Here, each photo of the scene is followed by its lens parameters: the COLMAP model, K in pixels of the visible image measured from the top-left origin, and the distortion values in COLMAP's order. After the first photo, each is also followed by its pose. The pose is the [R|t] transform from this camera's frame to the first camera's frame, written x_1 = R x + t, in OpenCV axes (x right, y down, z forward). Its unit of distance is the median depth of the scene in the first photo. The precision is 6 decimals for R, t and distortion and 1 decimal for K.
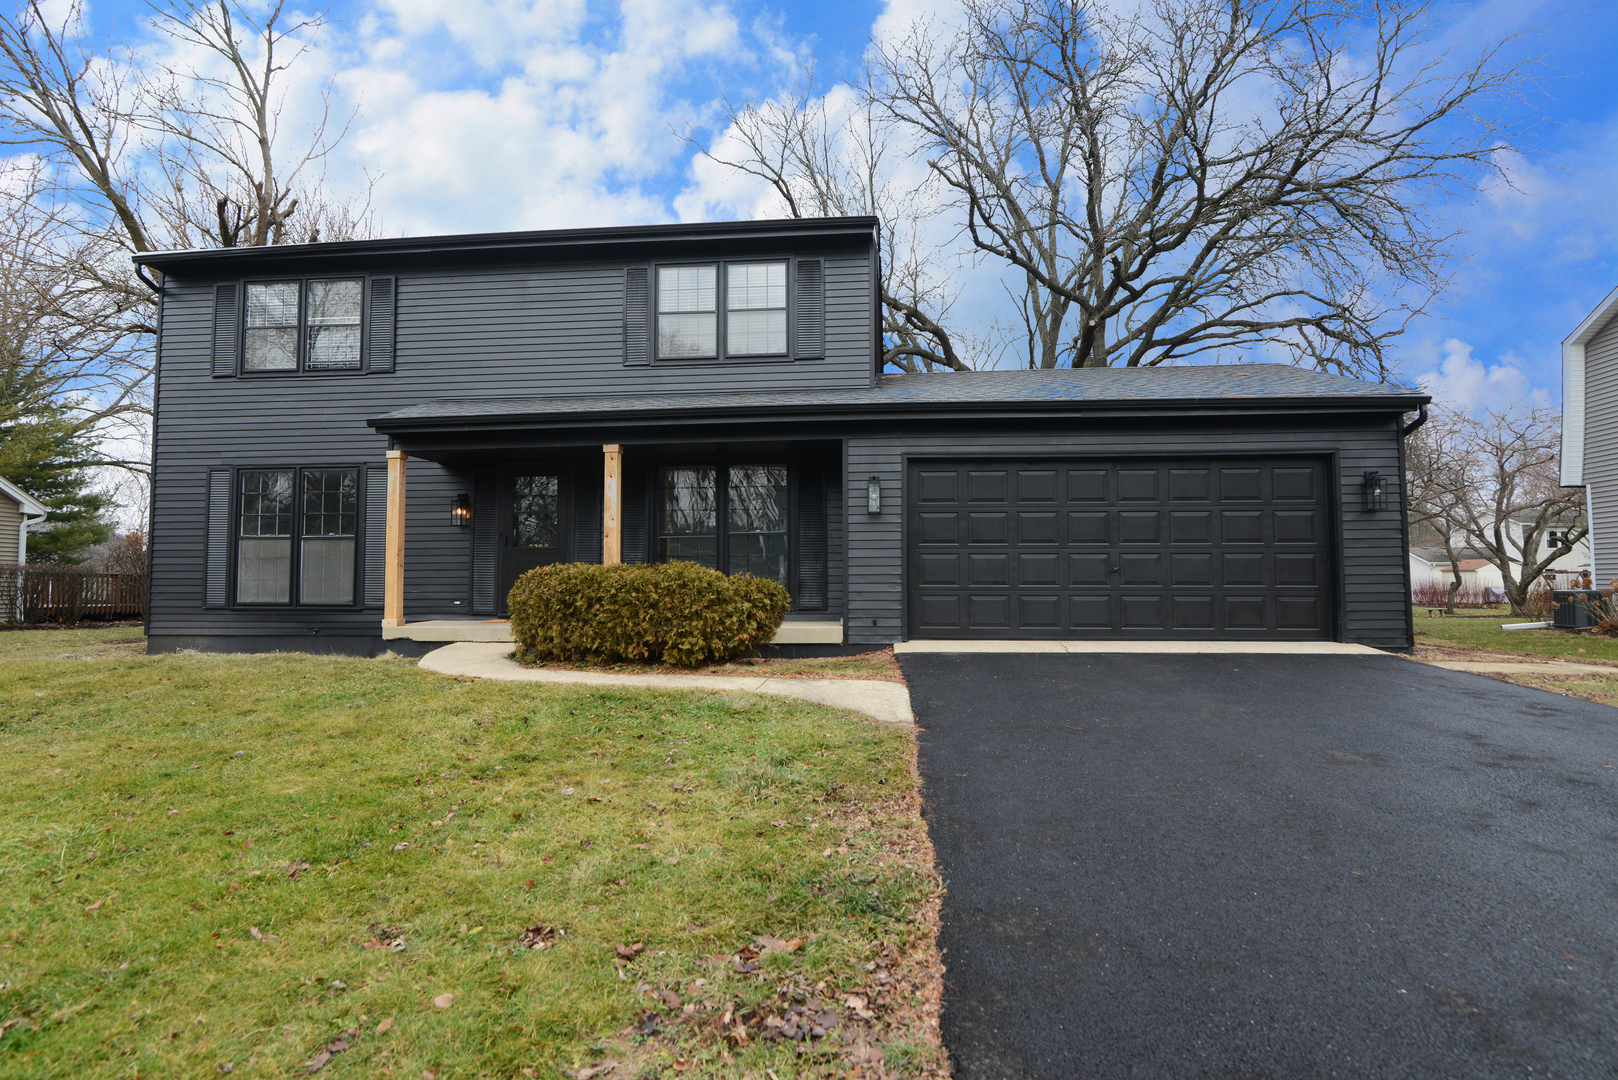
lens RADIAL K [[975.6, 0, 808.5], [0, 975.6, 534.1], [0, 0, 1]] dist [0.005217, 0.000762]
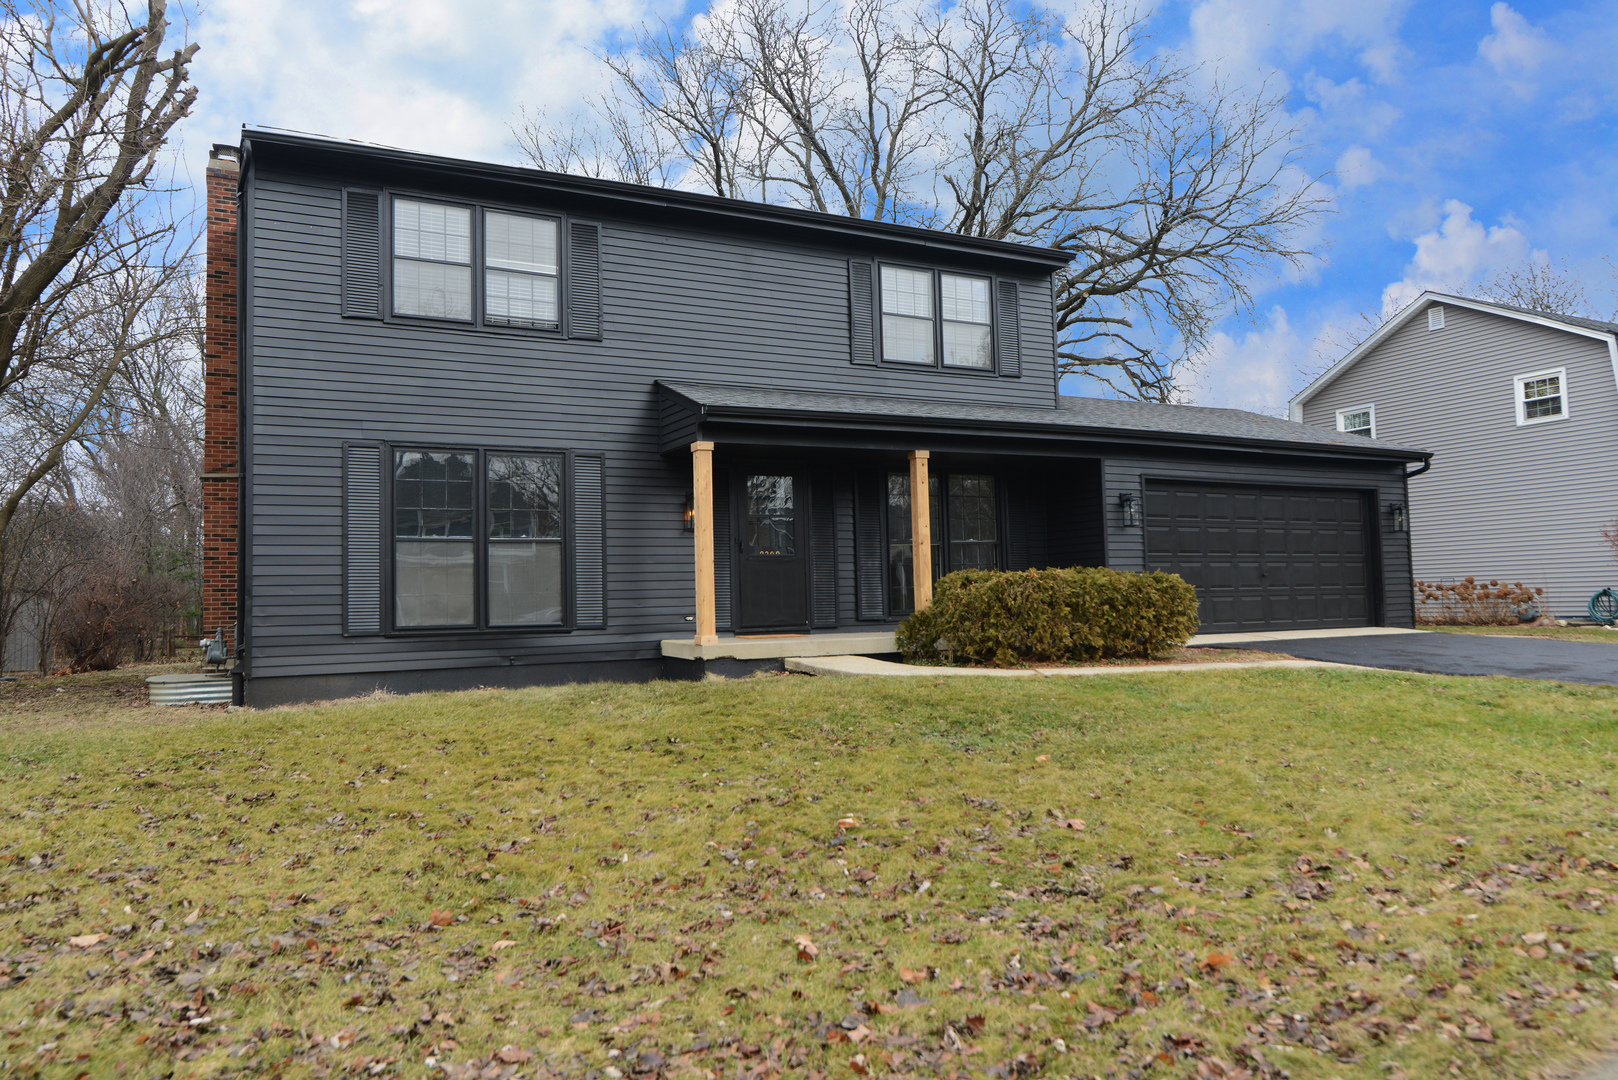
lens RADIAL K [[1128.1, 0, 811.2], [0, 1128.1, 547.0], [0, 0, 1]] dist [0.024850, -0.000403]
pose [[0.820287, 0.008595, 0.571888, -0.833599], [-0.012268, 0.999921, 0.002568, 0.003436], [-0.571821, -0.009122, 0.820328, 0.117407]]
